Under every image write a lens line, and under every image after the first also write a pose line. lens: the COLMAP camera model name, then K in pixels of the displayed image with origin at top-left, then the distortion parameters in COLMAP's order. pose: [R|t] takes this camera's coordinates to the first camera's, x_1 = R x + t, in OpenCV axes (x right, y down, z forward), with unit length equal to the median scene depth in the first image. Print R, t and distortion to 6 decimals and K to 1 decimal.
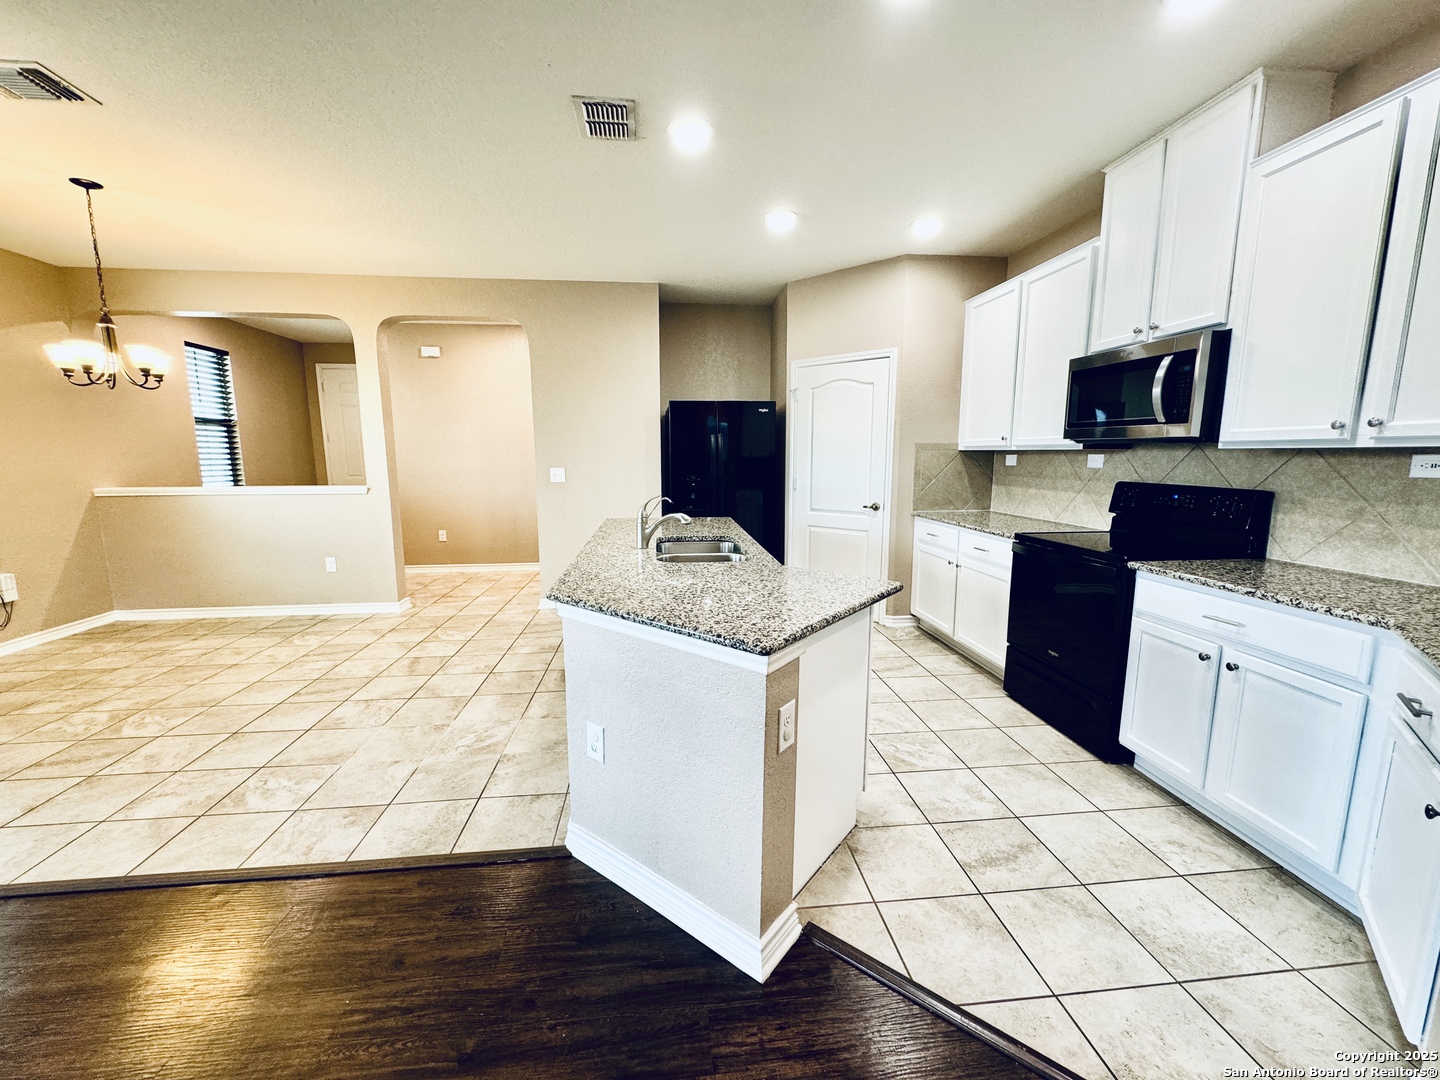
lens RADIAL K [[576.0, 0, 720.0], [0, 576.0, 537.8], [0, 0, 1]] dist [-0.002060, -0.000189]
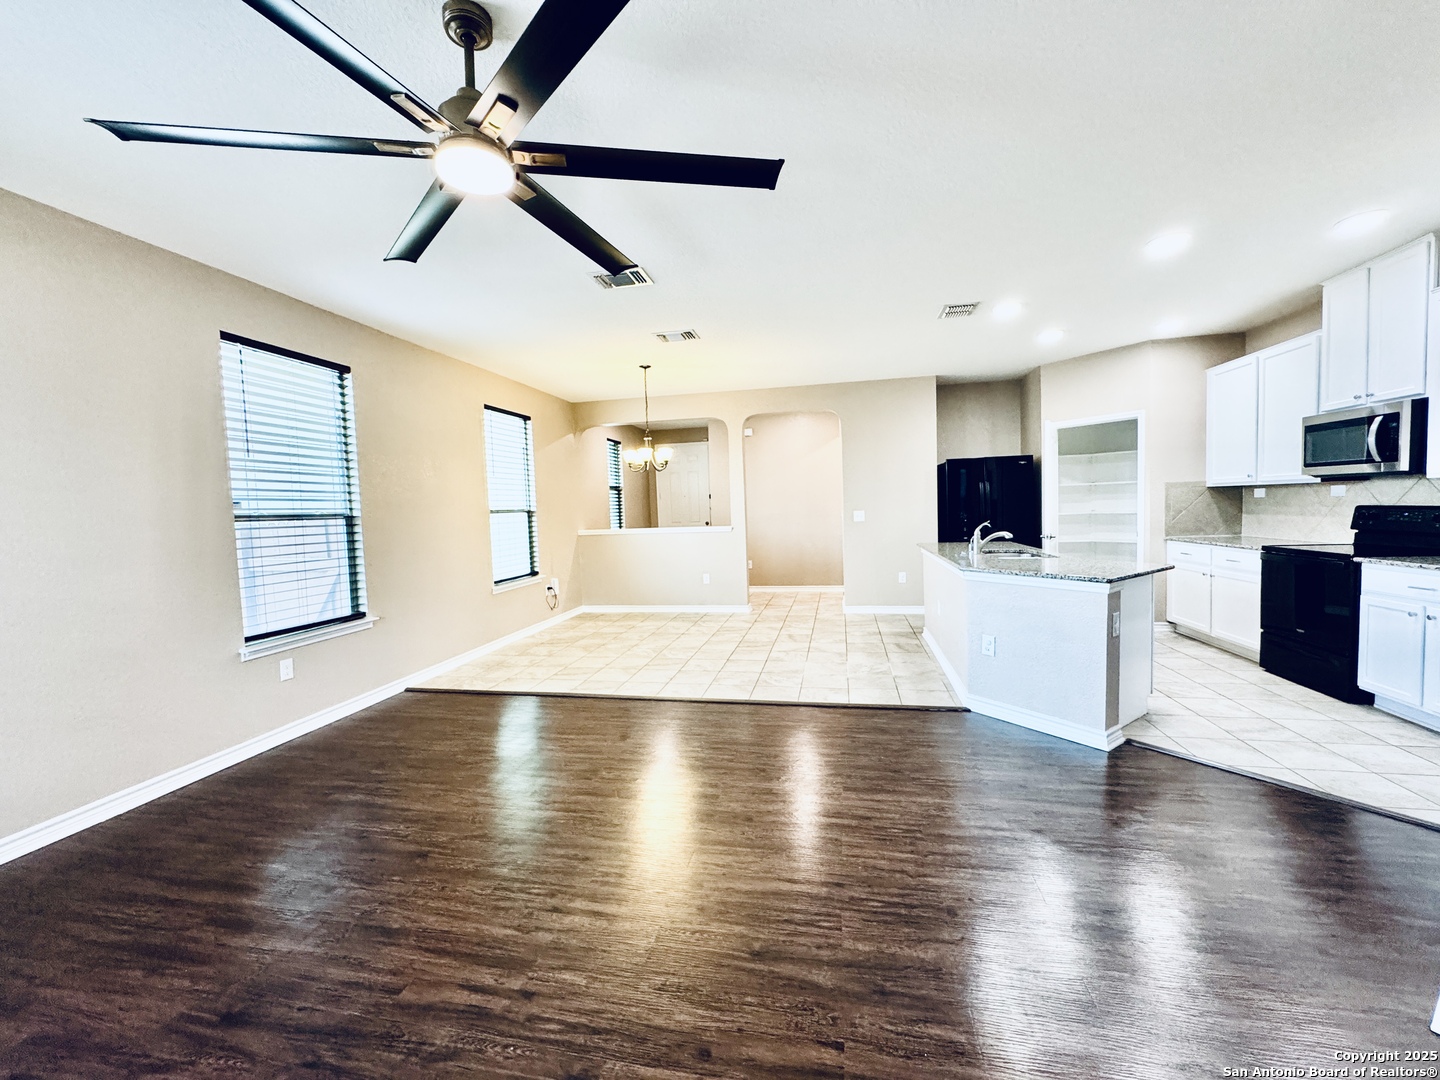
lens RADIAL K [[576.0, 0, 720.0], [0, 576.0, 537.8], [0, 0, 1]] dist [-0.002060, -0.000189]
pose [[0.952613, -0.013530, -0.303883, -0.275139], [-0.012482, 0.996430, -0.083494, 0.097430], [0.303927, 0.083331, 0.949044, -0.636626]]
